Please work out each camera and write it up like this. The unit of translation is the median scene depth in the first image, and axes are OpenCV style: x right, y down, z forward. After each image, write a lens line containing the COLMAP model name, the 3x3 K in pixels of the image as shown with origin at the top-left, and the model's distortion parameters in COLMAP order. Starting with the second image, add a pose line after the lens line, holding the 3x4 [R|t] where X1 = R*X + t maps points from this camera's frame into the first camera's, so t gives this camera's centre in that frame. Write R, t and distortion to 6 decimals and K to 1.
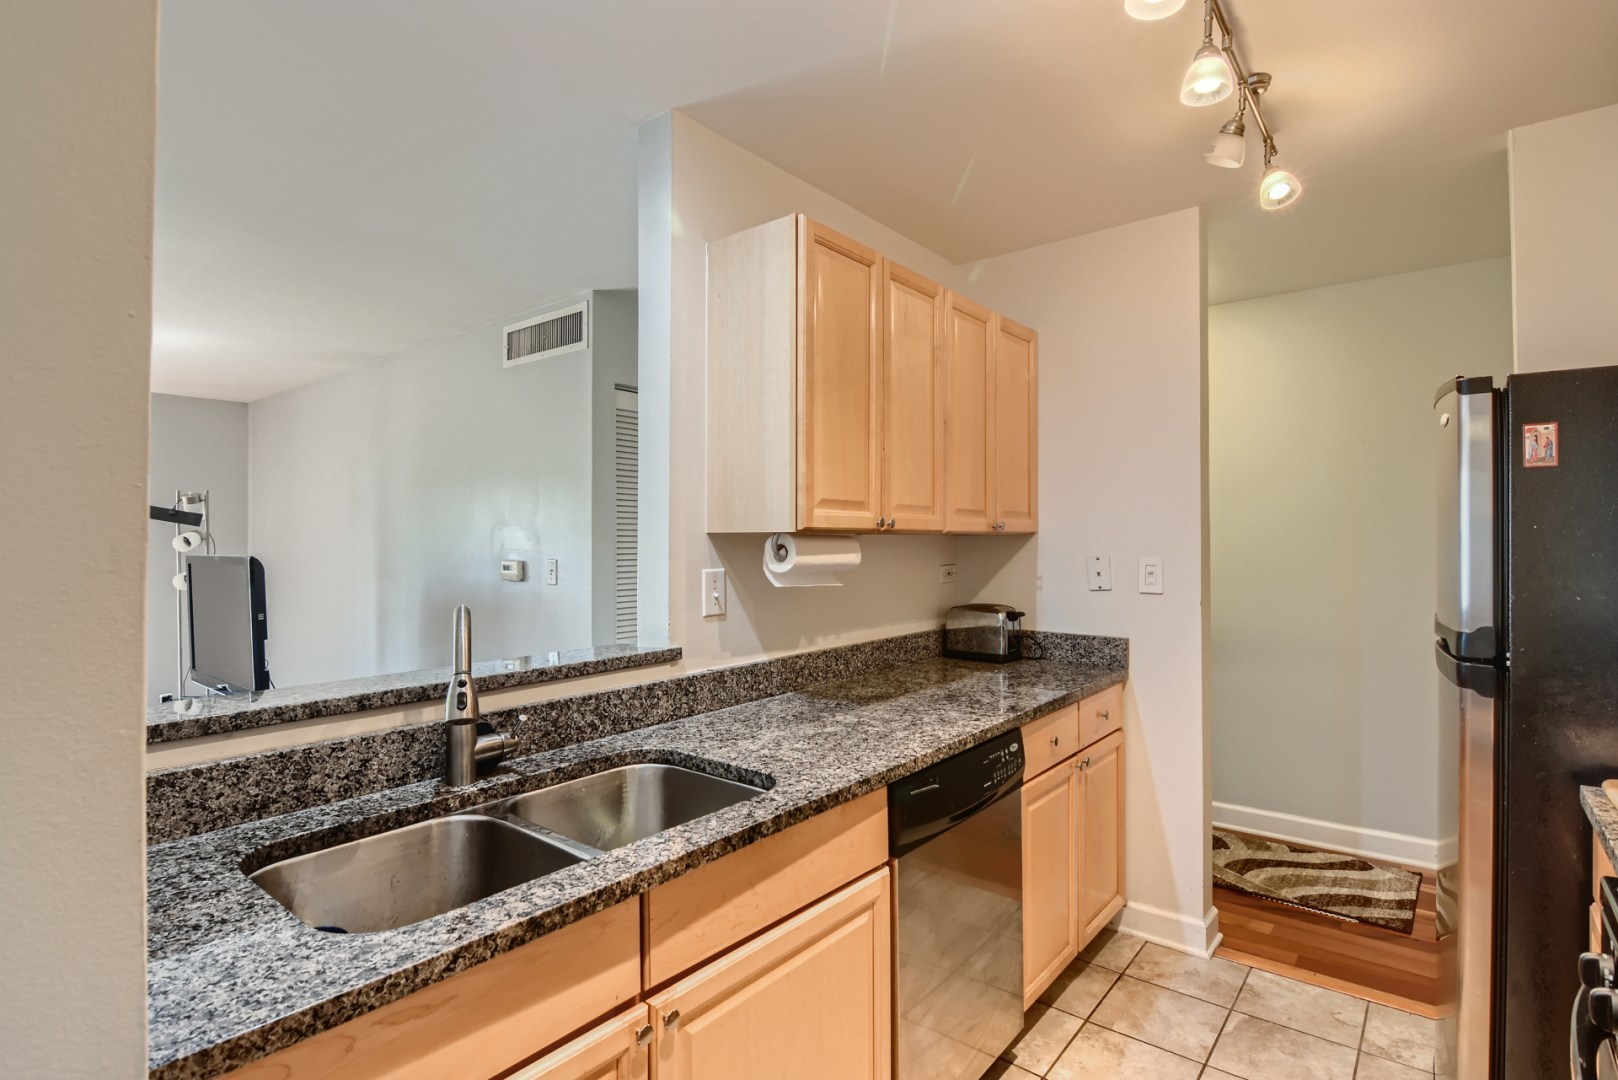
lens RADIAL K [[821.0, 0, 807.2], [0, 821.0, 515.5], [0, 0, 1]] dist [-0.016521, -0.000456]
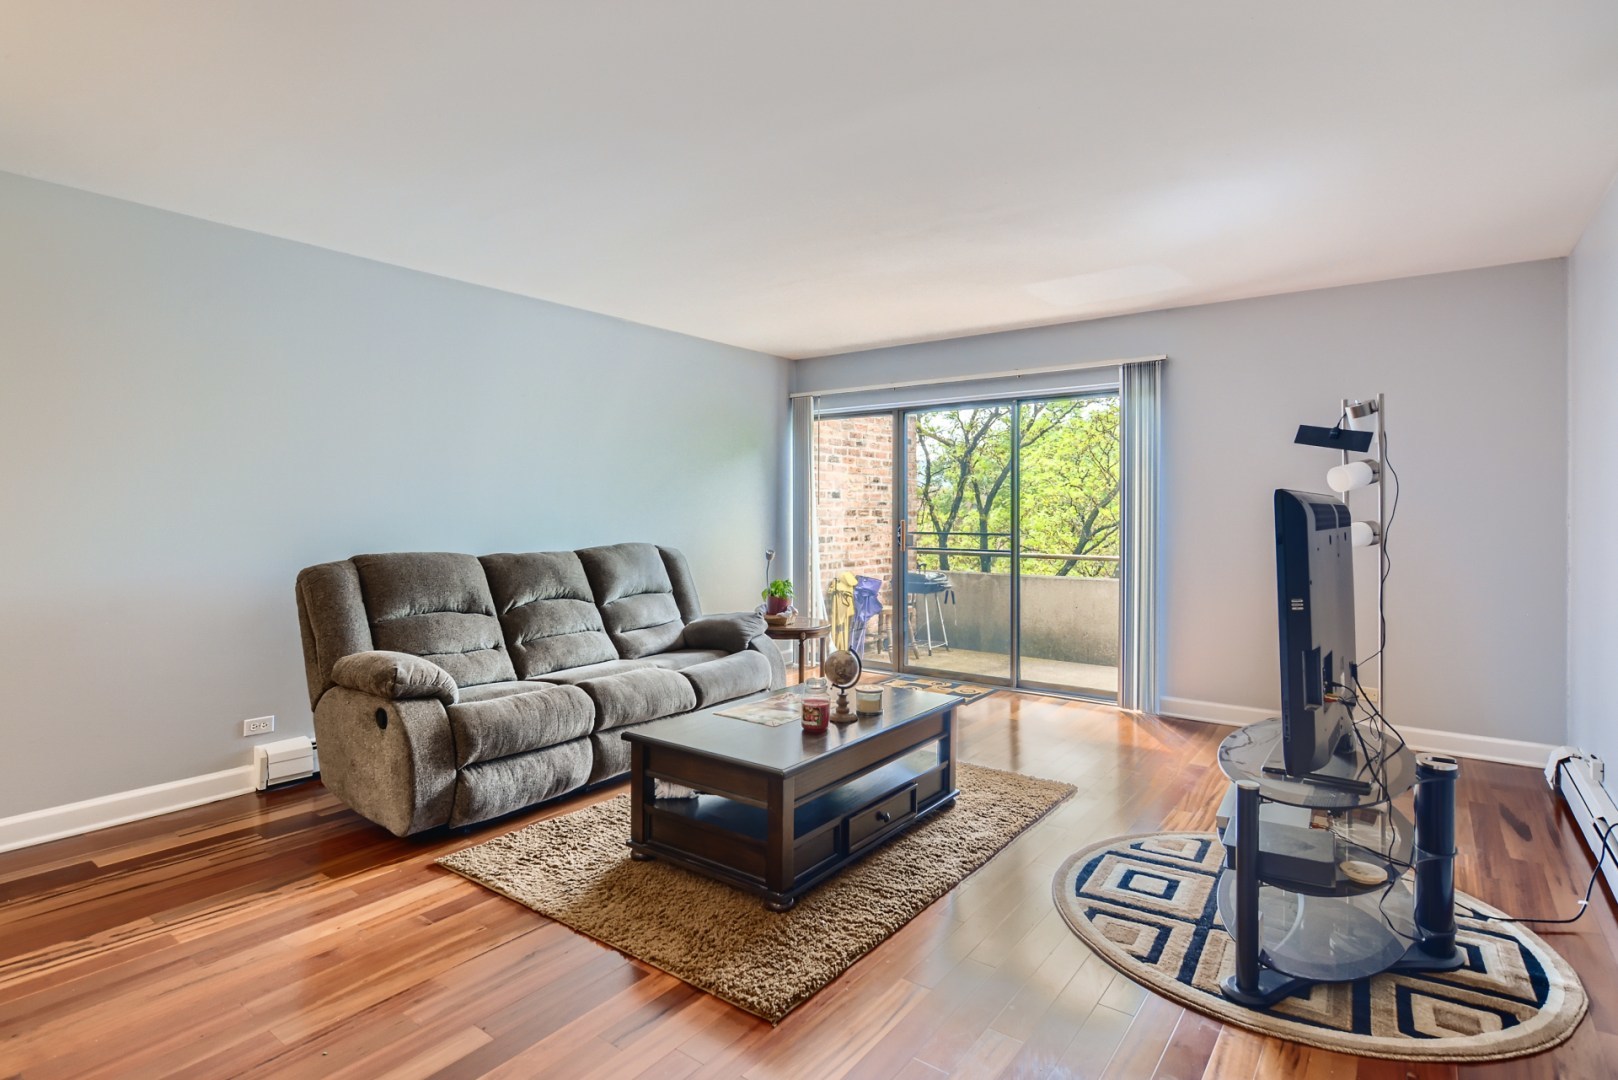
lens RADIAL K [[821.0, 0, 807.2], [0, 821.0, 515.5], [0, 0, 1]] dist [-0.016521, -0.000456]
pose [[0.047304, 0.011617, -0.998813, -0.134963], [0.030095, 0.999462, 0.013050, 0.041559], [0.998427, -0.030676, 0.046929, 0.534593]]
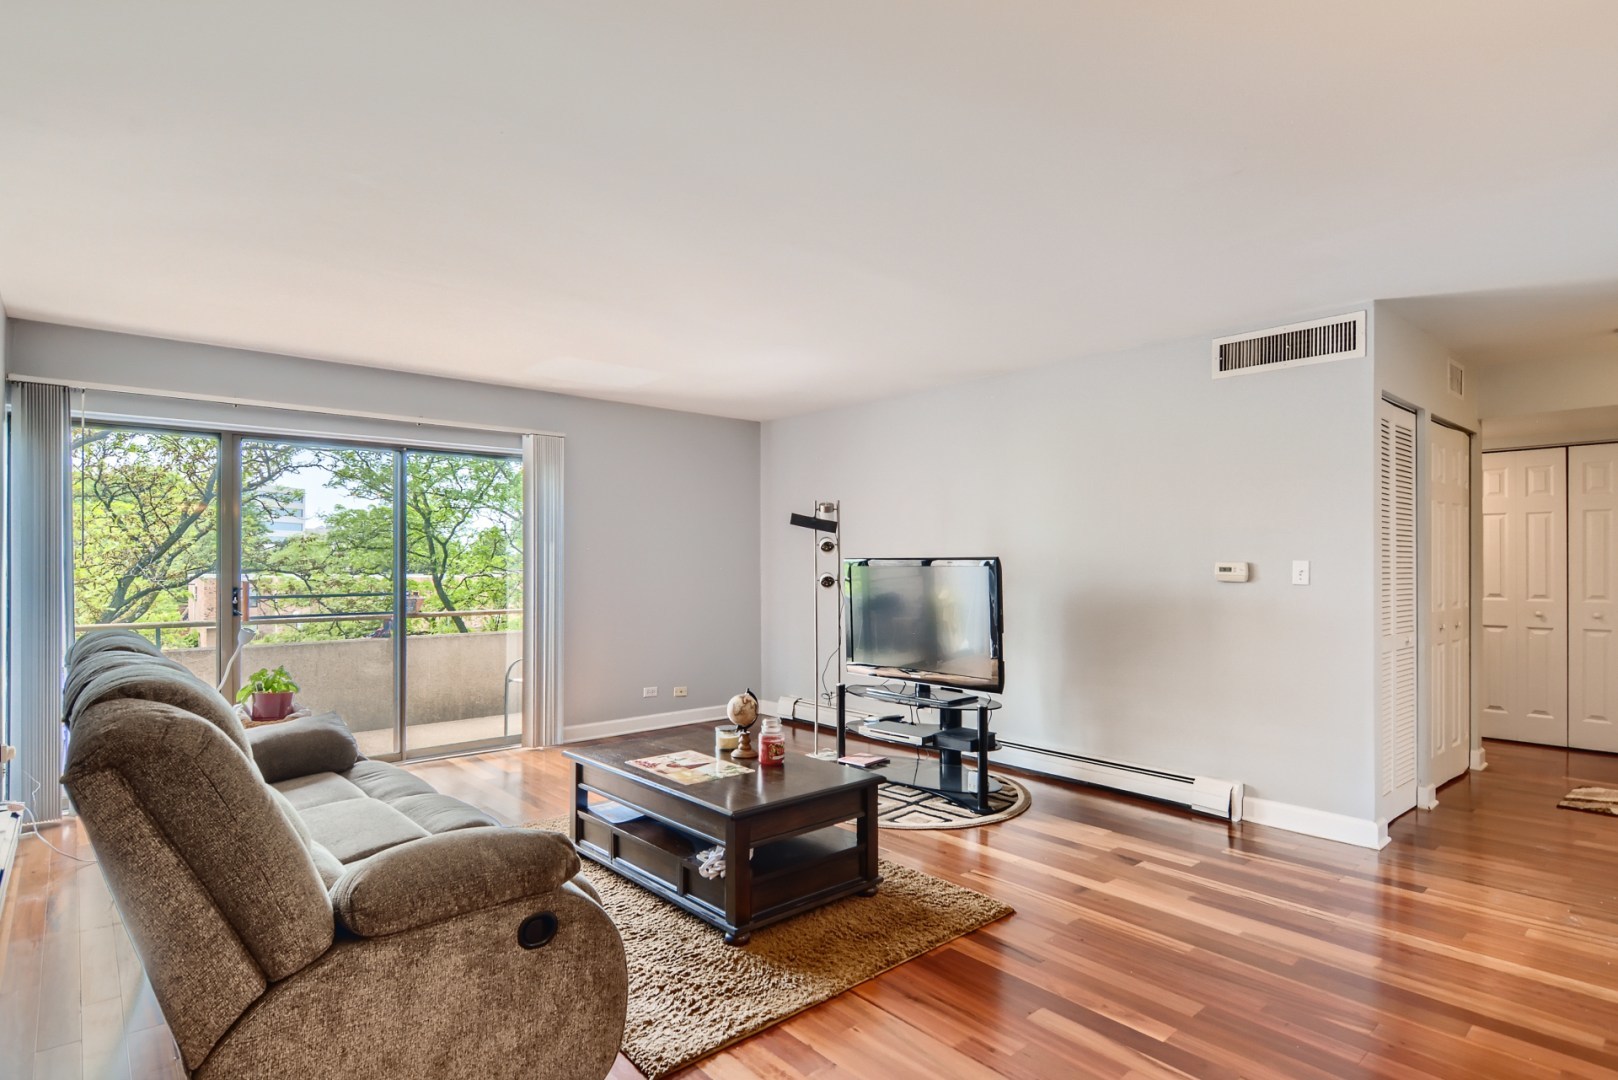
lens RADIAL K [[843.0, 0, 799.3], [0, 843.0, 558.5], [0, 0, 1]] dist [0.001855, 0.000033]
pose [[0.986435, 0.002921, -0.164124, -0.609514], [0.001927, 0.999567, 0.029370, 0.014485], [0.164139, -0.029288, 0.986002, -0.138112]]
